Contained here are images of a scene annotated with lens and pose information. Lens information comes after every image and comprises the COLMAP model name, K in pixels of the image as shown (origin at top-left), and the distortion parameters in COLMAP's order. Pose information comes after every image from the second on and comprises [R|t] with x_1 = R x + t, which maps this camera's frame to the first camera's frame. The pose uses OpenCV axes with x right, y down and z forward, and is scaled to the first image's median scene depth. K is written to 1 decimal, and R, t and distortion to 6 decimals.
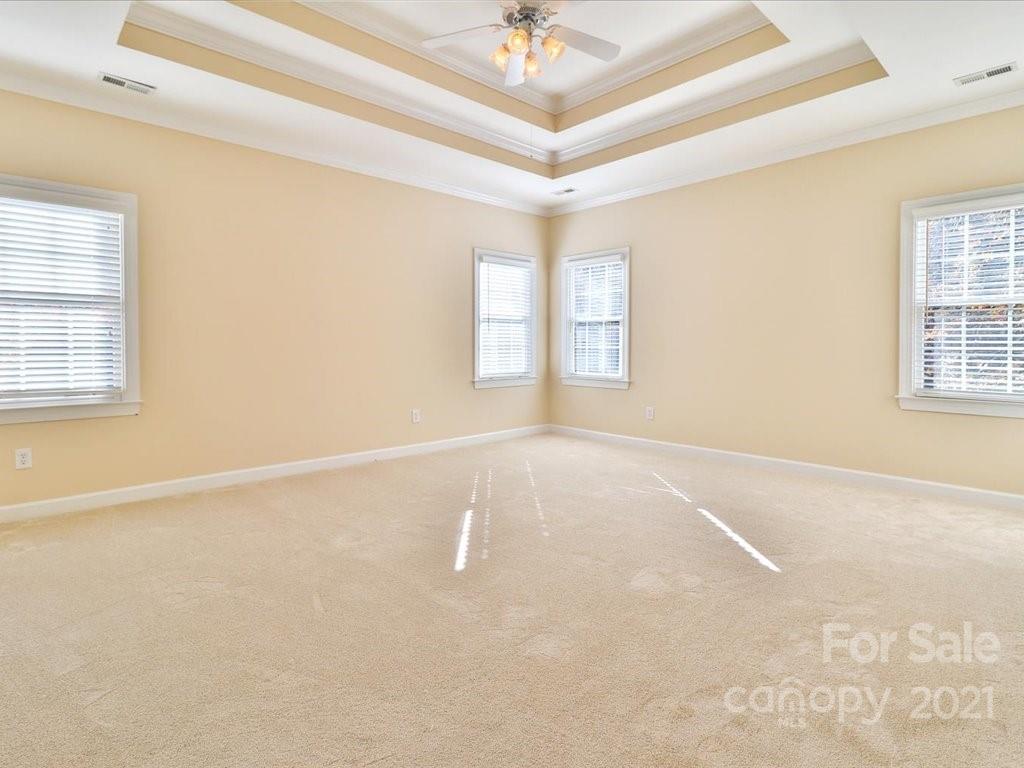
lens RADIAL K [[544.5, 0, 477.2], [0, 544.5, 356.6], [0, 0, 1]] dist [0.005020, -0.001108]
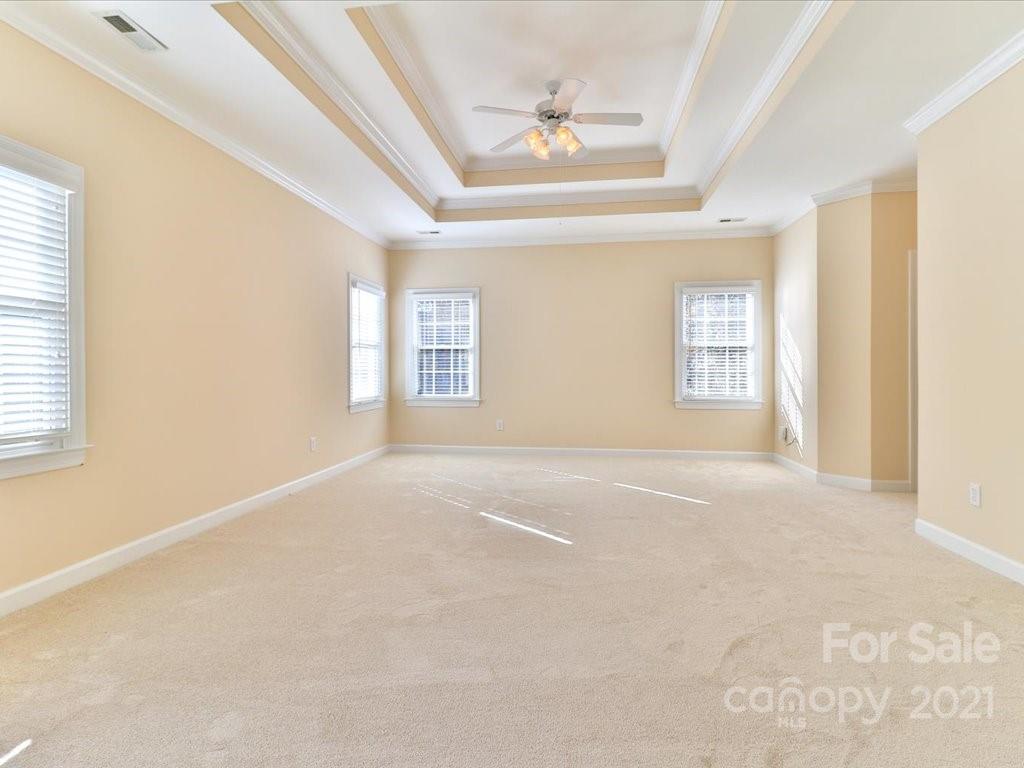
lens RADIAL K [[544.5, 0, 504.2], [0, 544.5, 378.9], [0, 0, 1]] dist [0.005020, -0.001108]
pose [[0.766748, -0.012420, 0.641828, -0.448377], [0.015777, 0.999875, 0.000501, -0.000760], [-0.641754, 0.009741, 0.766849, 0.049877]]
